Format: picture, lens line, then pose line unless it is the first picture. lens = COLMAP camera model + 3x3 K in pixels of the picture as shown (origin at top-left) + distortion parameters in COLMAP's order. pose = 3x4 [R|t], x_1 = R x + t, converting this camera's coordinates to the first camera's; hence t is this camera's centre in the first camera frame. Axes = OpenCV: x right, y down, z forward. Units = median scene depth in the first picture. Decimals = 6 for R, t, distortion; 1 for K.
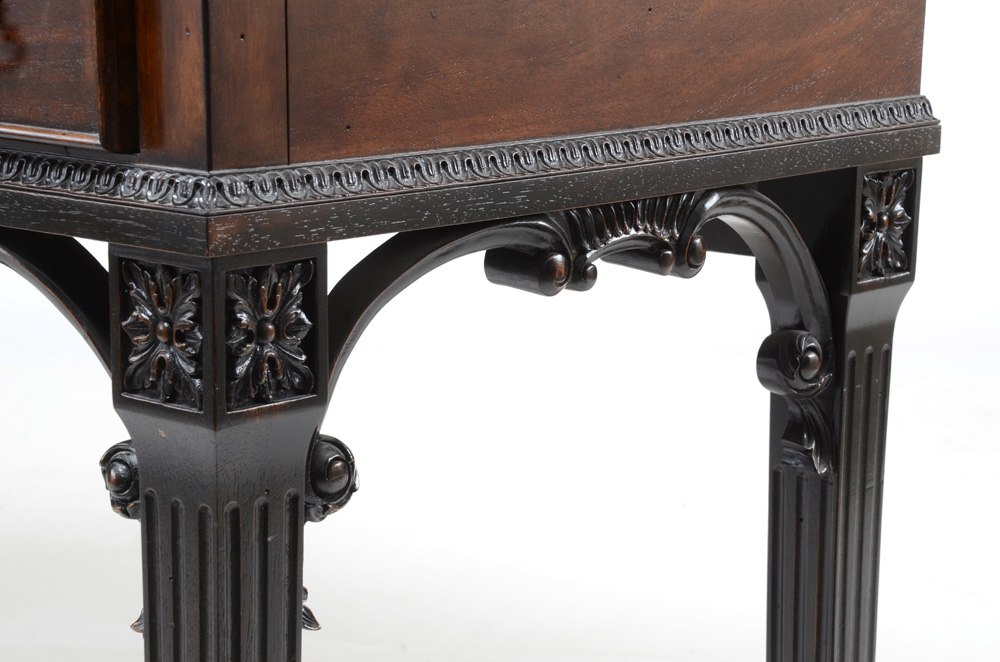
lens RADIAL K [[2389.2, 0, 500.0], [0, 2389.2, 331.0], [0, 0, 1]] dist [0.356761, 0.037216]
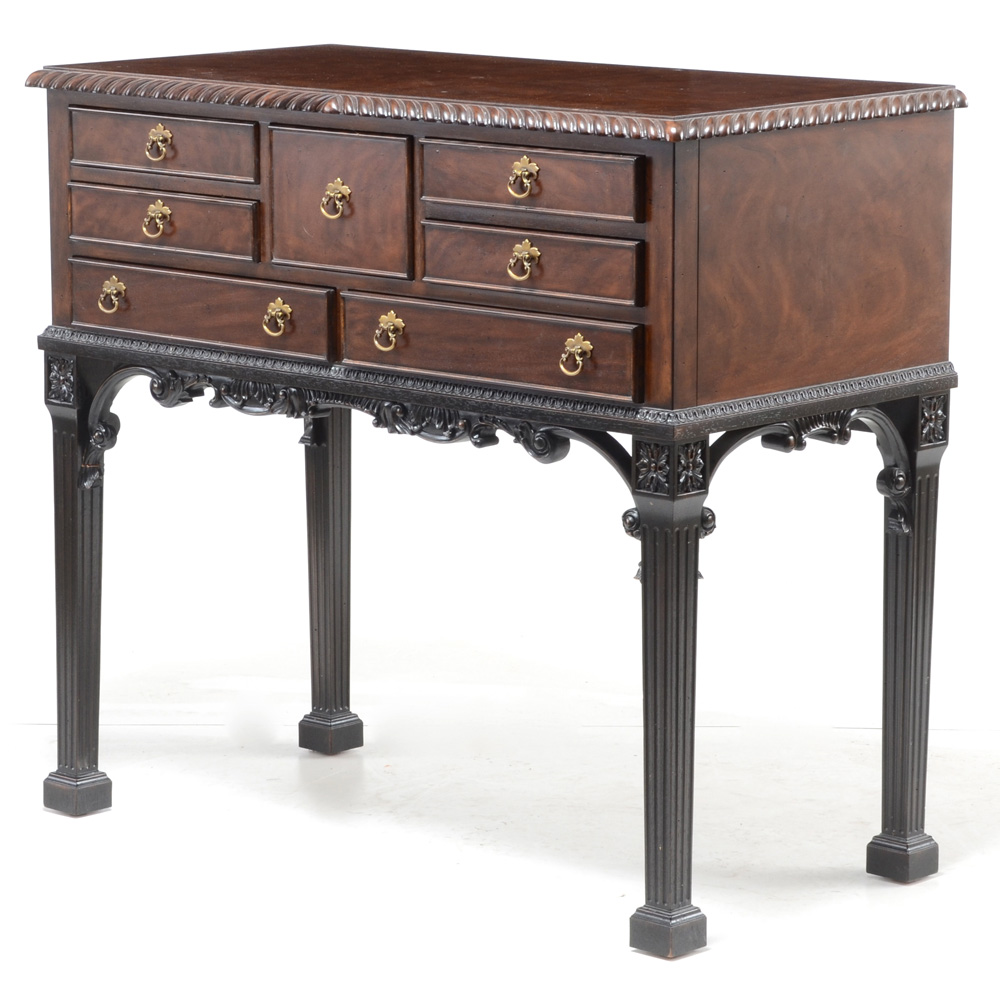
lens RADIAL K [[4266.8, 0, 500.0], [0, 4266.8, 496.0], [0, 0, 1]] dist [0.148995, -11.309507]
pose [[0.999839, -0.007265, -0.016420, -0.203964], [0.007200, 0.999966, -0.004016, 0.045408], [0.016449, 0.003897, 0.999857, -3.413286]]
